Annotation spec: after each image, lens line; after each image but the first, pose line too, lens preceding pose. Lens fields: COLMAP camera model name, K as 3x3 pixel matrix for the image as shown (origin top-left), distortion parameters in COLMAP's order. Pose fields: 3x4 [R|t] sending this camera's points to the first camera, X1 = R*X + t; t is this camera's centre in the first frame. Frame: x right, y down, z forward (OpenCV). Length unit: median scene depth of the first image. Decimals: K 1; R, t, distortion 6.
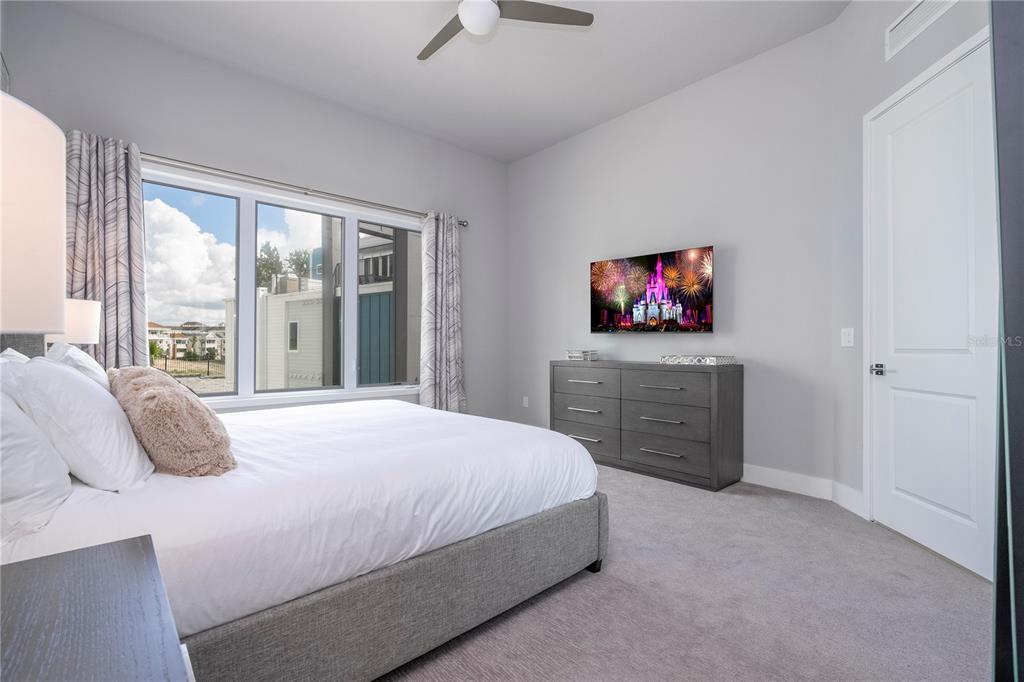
lens RADIAL K [[466.1, 0, 512.0], [0, 466.1, 341.0], [0, 0, 1]] dist [0.003459, 0.000815]
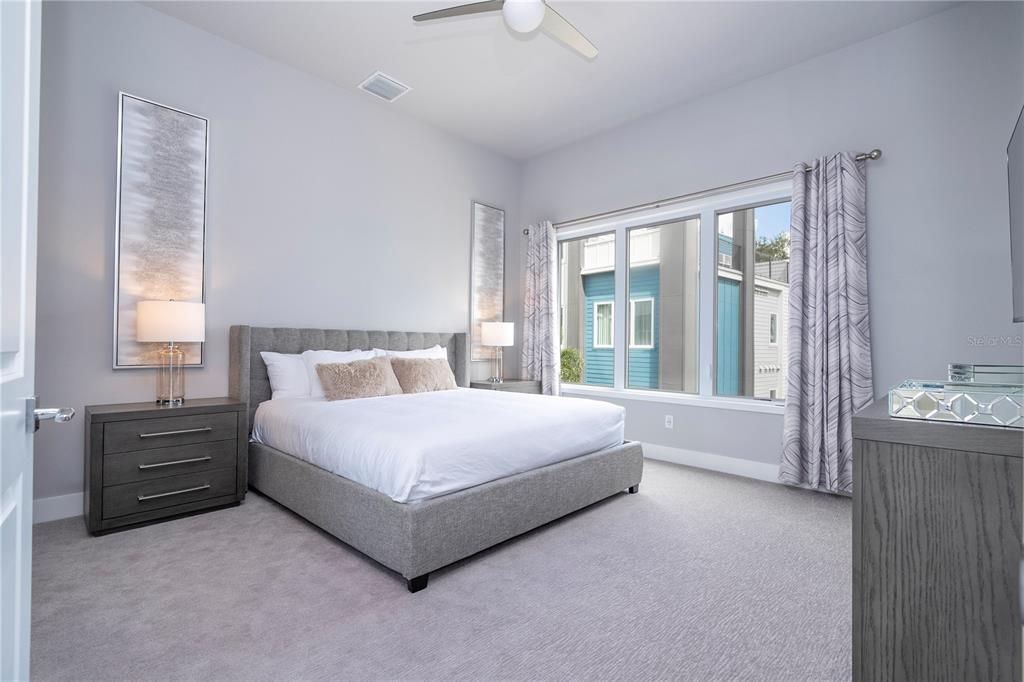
lens RADIAL K [[472.5, 0, 512.0], [0, 472.5, 341.0], [0, 0, 1]] dist [-0.002559, -0.000287]
pose [[0.069554, -0.012713, -0.997497, 0.839921], [-0.001605, 0.999916, -0.012856, 0.007888], [0.997577, 0.002495, 0.069528, 0.821680]]
